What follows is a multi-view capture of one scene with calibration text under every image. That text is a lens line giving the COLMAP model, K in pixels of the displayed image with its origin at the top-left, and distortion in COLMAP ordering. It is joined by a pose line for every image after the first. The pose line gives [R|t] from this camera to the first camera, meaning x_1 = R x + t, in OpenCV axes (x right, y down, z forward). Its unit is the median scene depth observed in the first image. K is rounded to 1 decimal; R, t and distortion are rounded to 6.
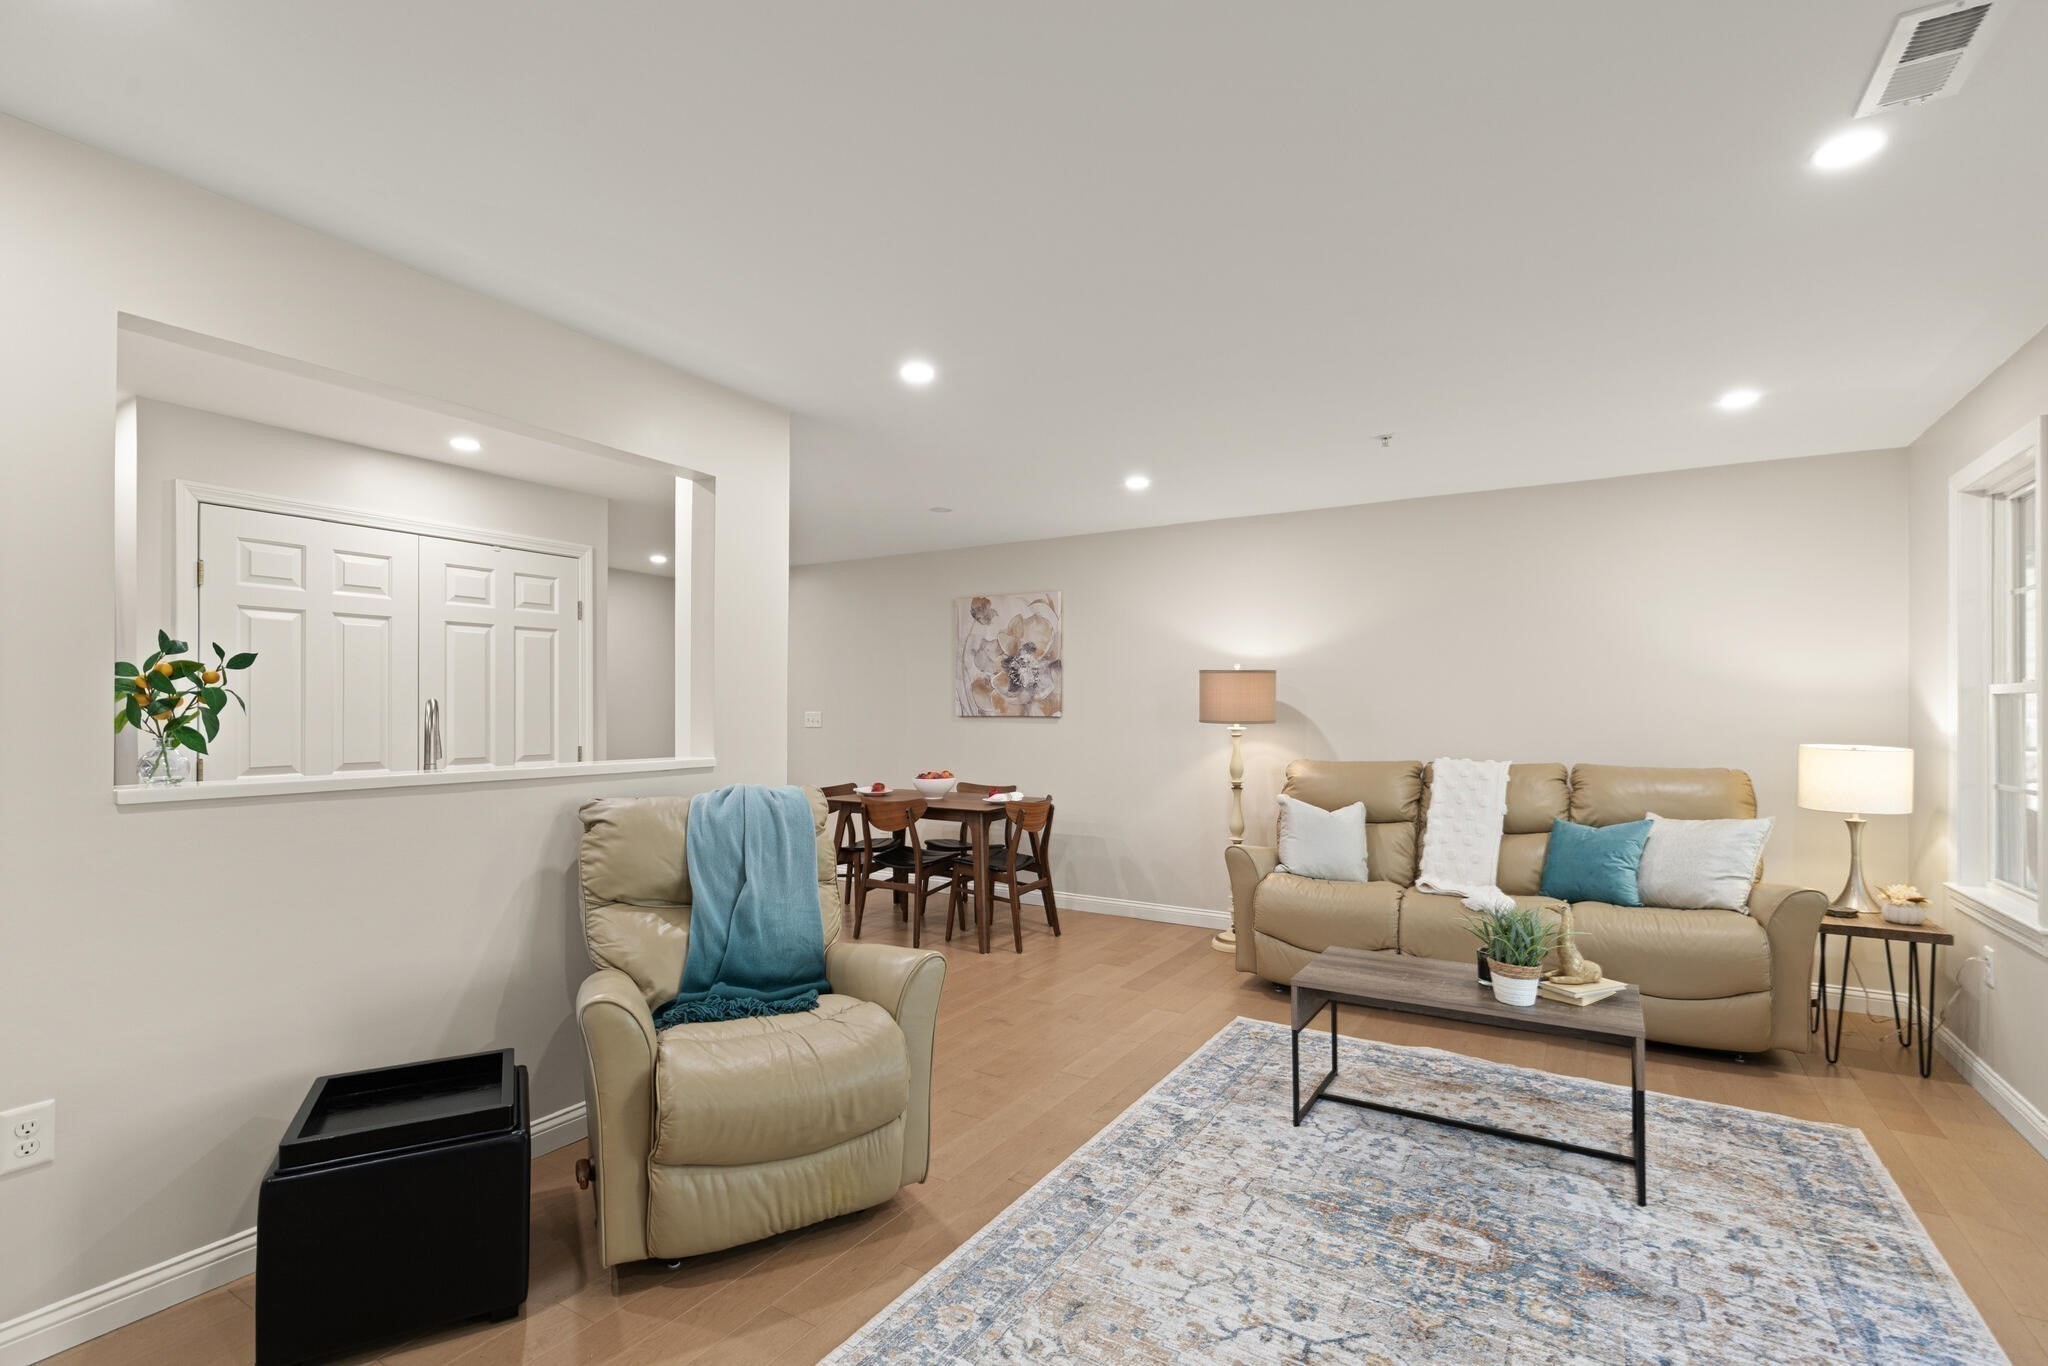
lens RADIAL K [[937.7, 0, 1017.1], [0, 937.7, 696.1], [0, 0, 1]] dist [0.010319, -0.001287]
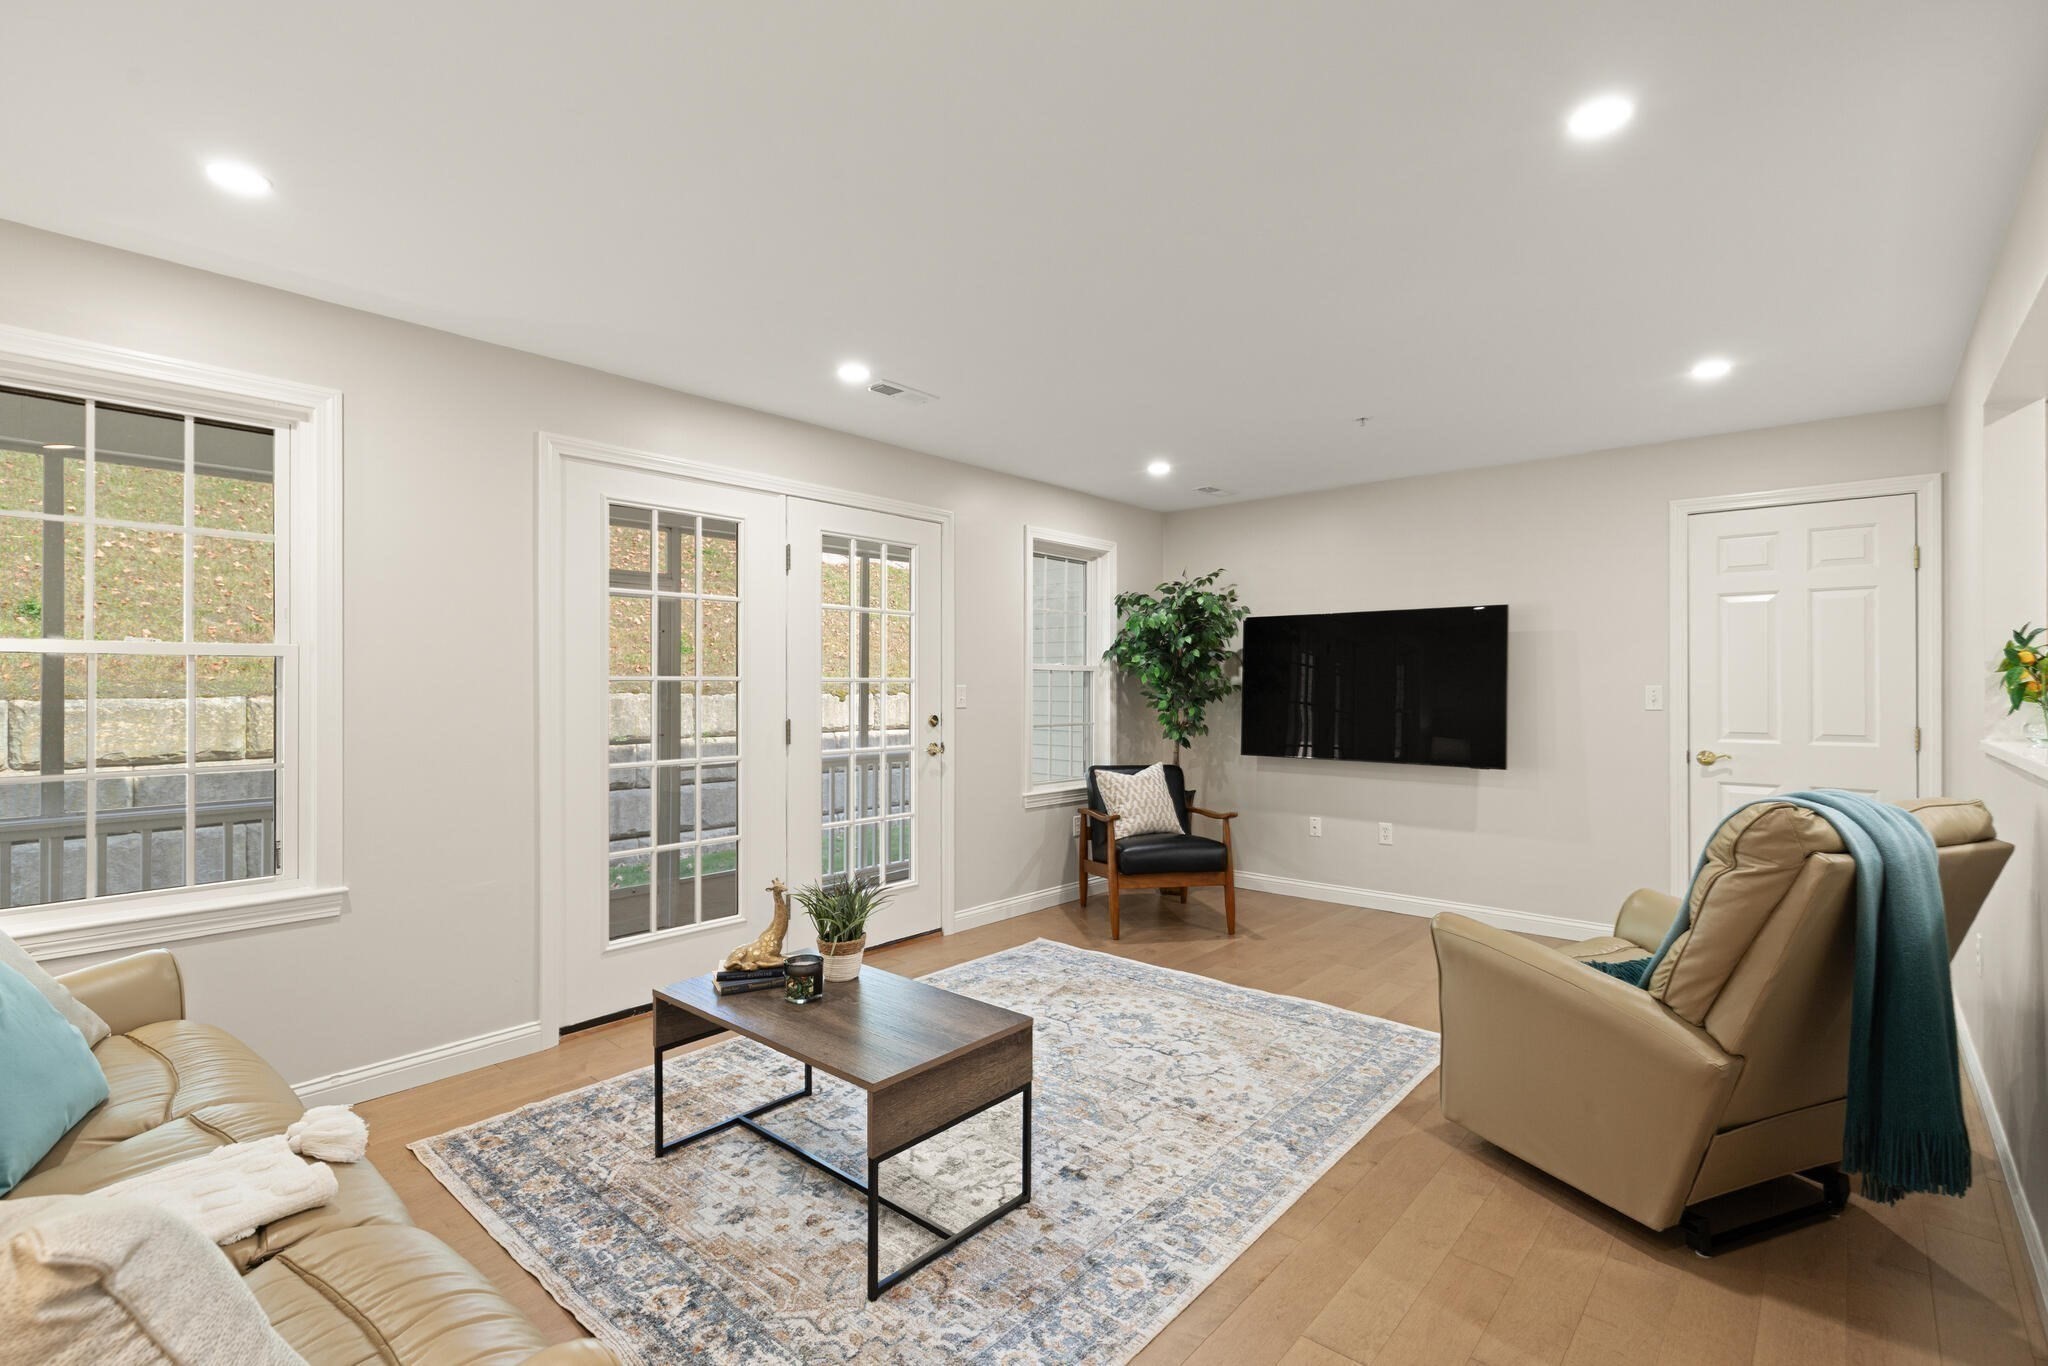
lens RADIAL K [[945.3, 0, 1015.3], [0, 945.3, 680.4], [0, 0, 1]] dist [0.003135, 0.000187]
pose [[-0.986520, -0.002714, 0.163621, 0.083884], [-0.006218, 0.999762, -0.020909, 0.016161], [-0.163525, -0.021645, -0.986302, 0.853801]]
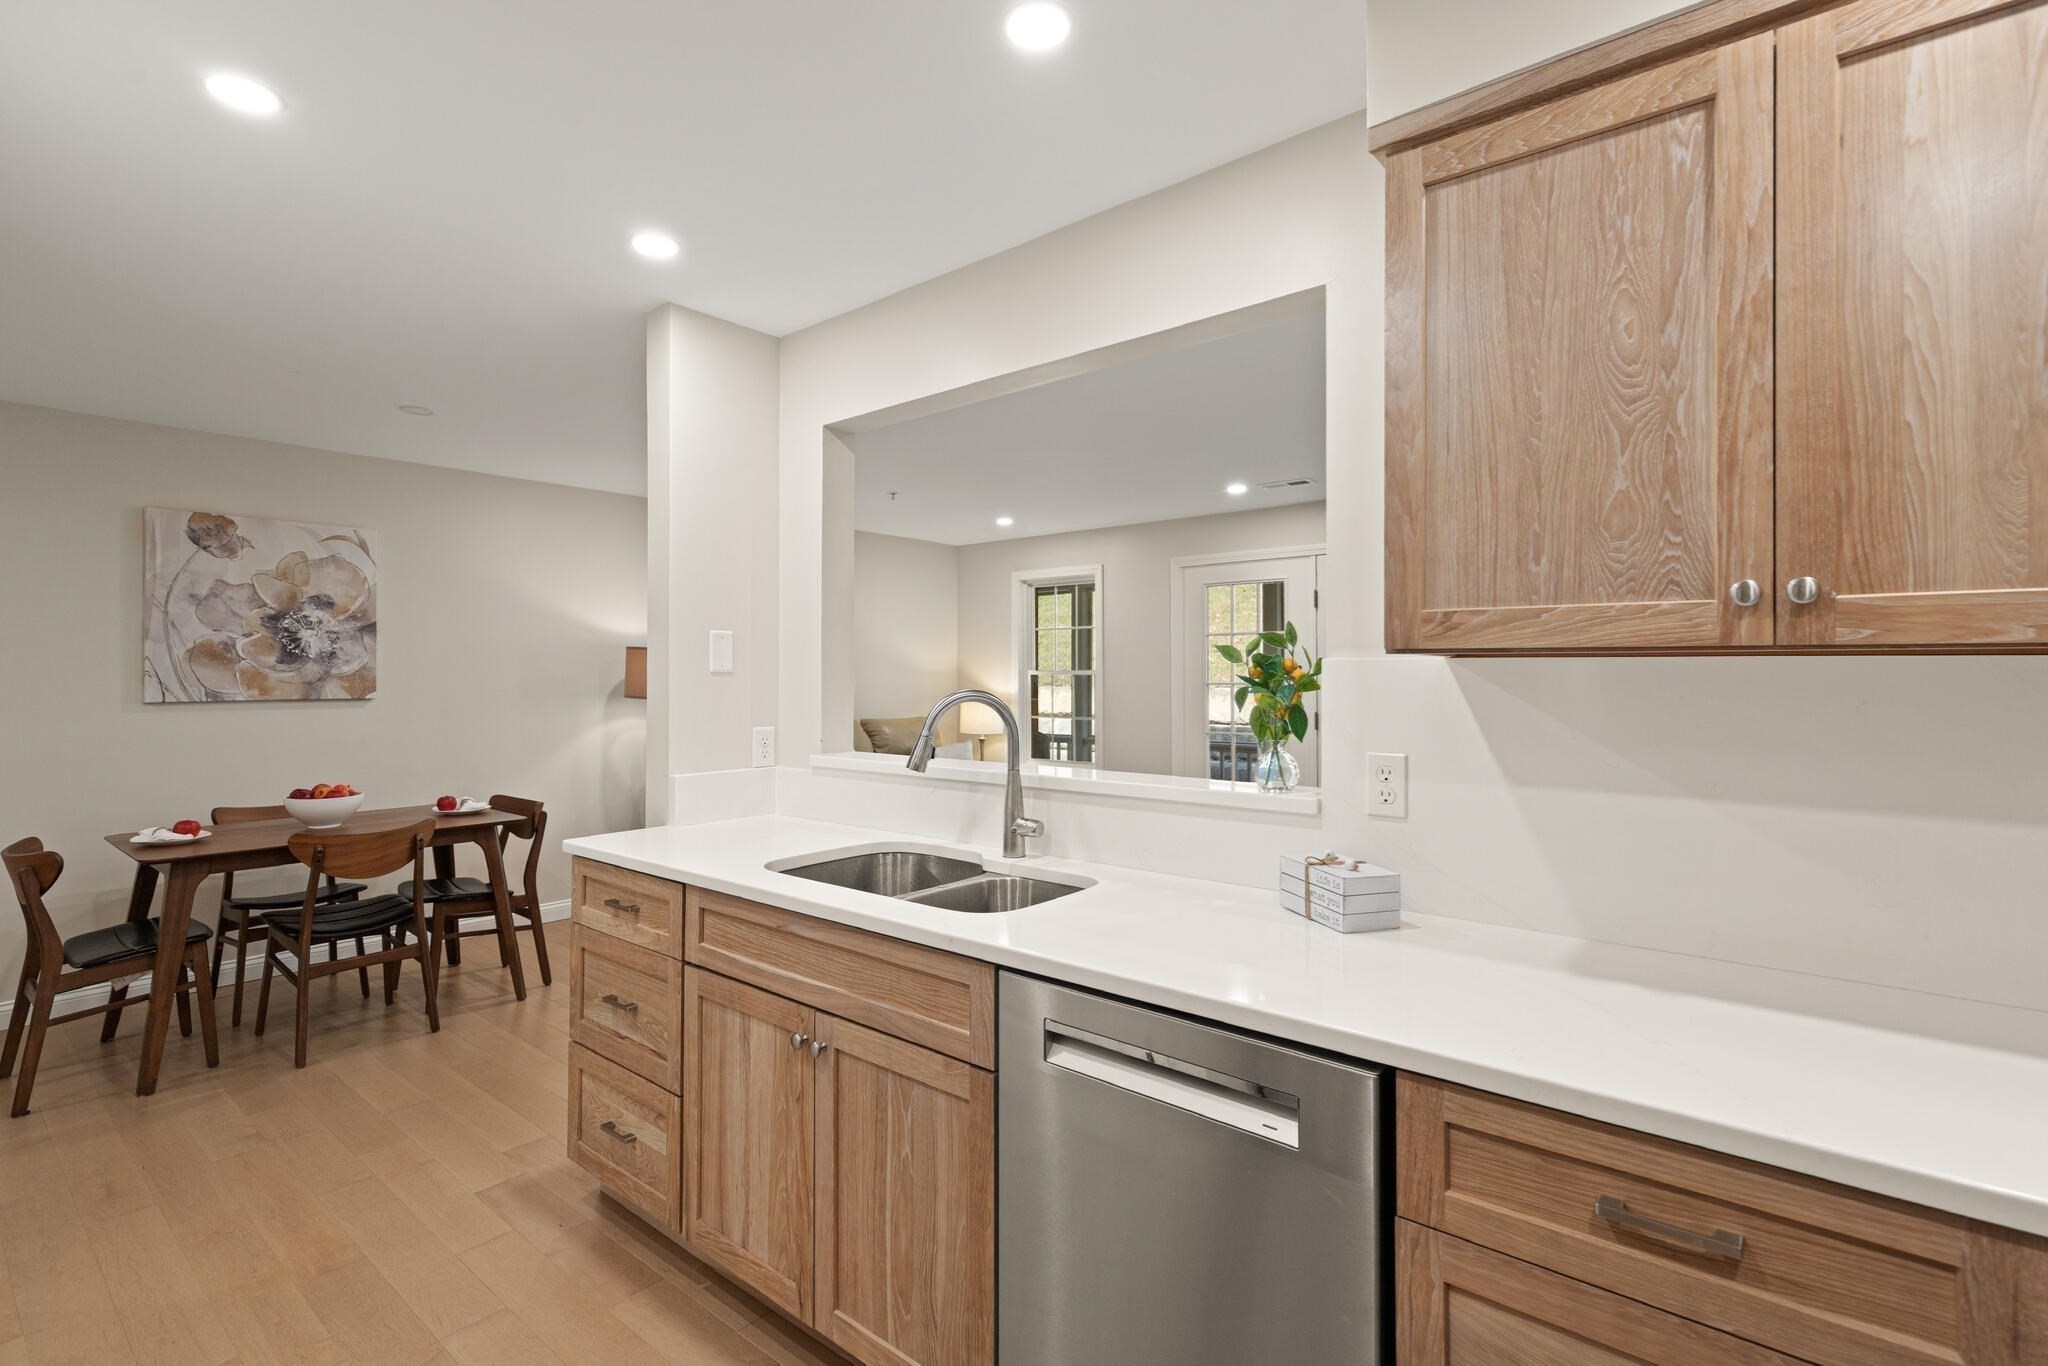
lens RADIAL K [[951.1, 0, 1030.8], [0, 951.1, 666.1], [0, 0, 1]] dist [0.003693, -0.000096]
pose [[0.132530, 0.007254, 0.991152, -0.634161], [-0.012944, 0.999901, -0.005587, -0.006239], [-0.991094, -0.012089, 0.132611, 0.383677]]
